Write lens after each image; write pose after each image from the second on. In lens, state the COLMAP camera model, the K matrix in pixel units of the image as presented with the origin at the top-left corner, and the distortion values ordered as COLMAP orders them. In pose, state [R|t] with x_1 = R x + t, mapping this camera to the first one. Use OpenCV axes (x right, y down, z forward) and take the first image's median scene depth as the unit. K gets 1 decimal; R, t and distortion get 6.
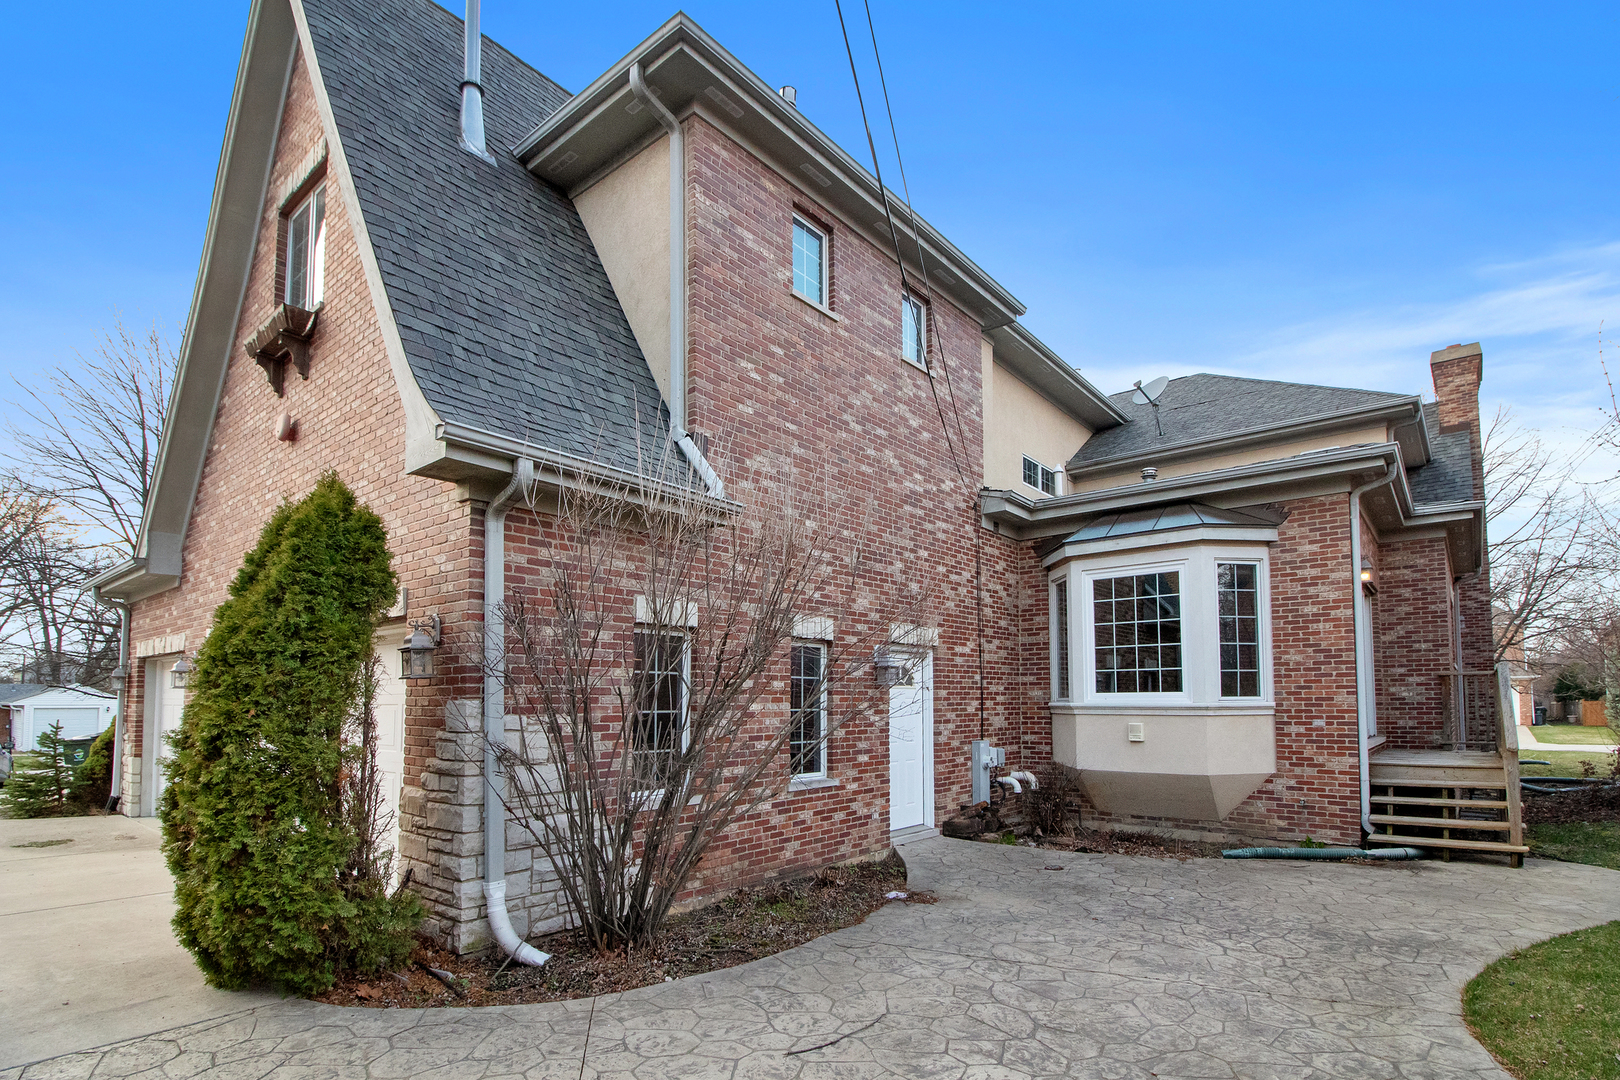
lens RADIAL K [[796.0, 0, 812.3], [0, 796.0, 628.2], [0, 0, 1]] dist [-0.001068, -0.018778]
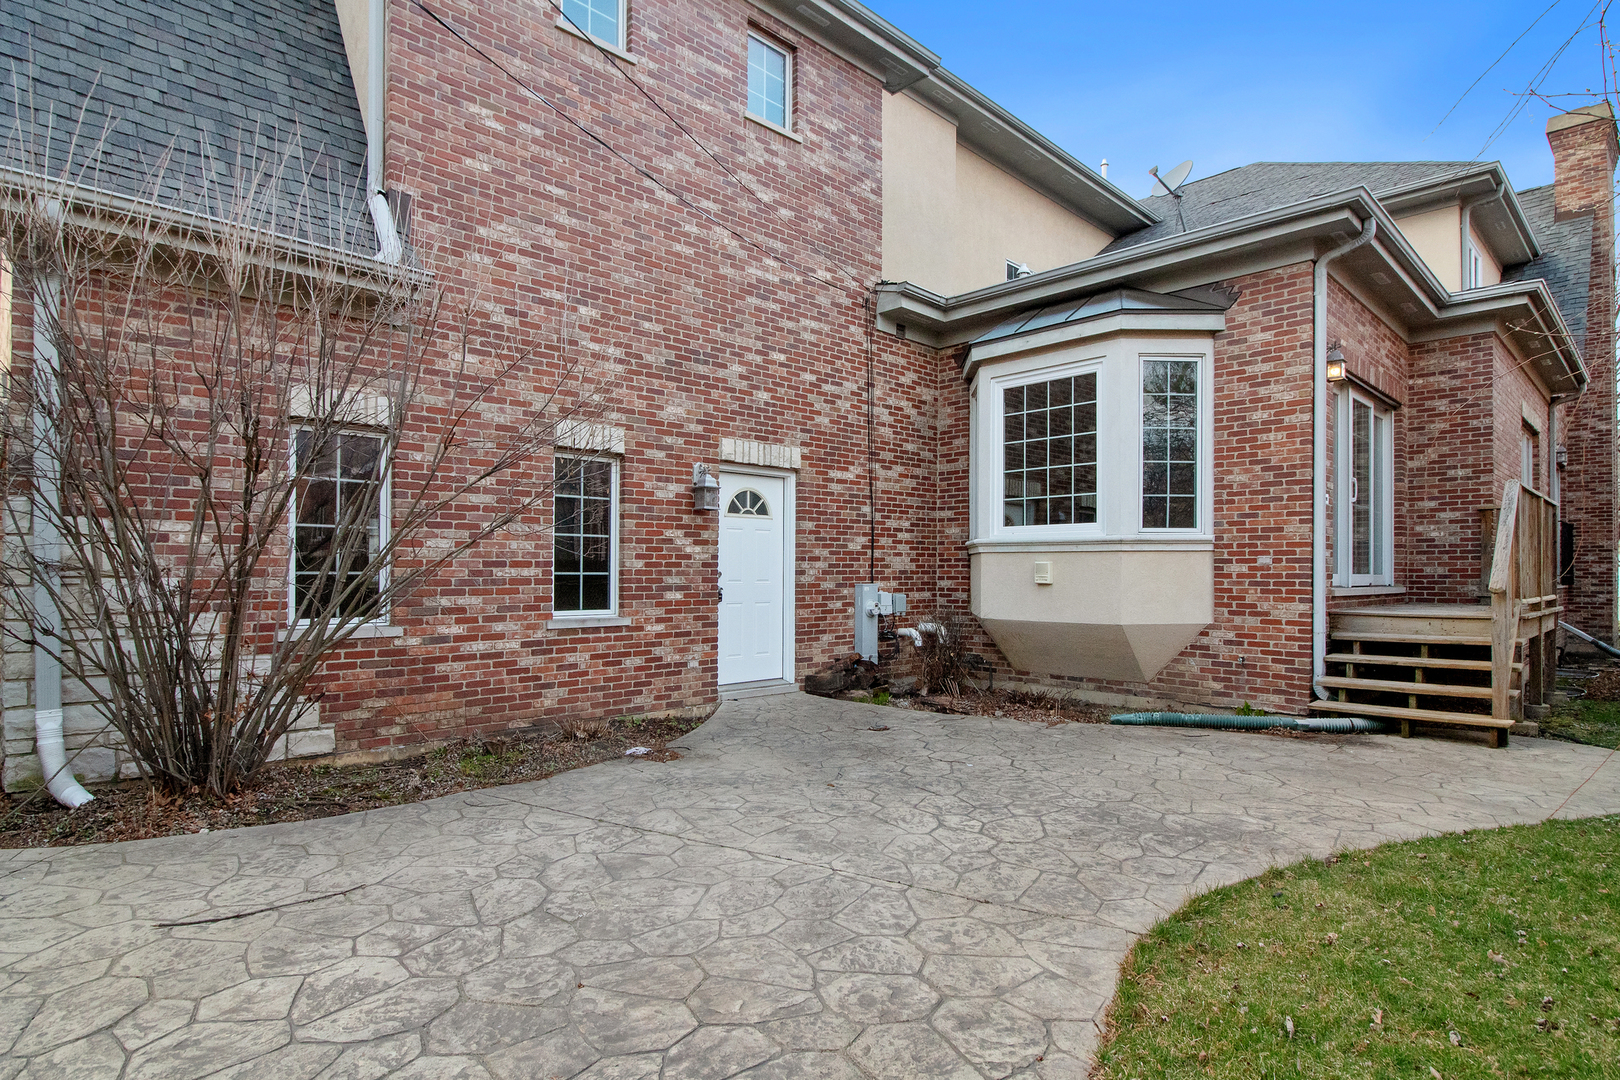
lens RADIAL K [[845.7, 0, 810.0], [0, 845.7, 540.0], [0, 0, 1]] dist [0.004553, -0.016313]
pose [[0.994039, 0.002038, -0.109002, 0.276829], [0.003987, 0.998477, 0.055026, 0.050594], [0.108948, -0.055133, 0.992517, 0.117566]]
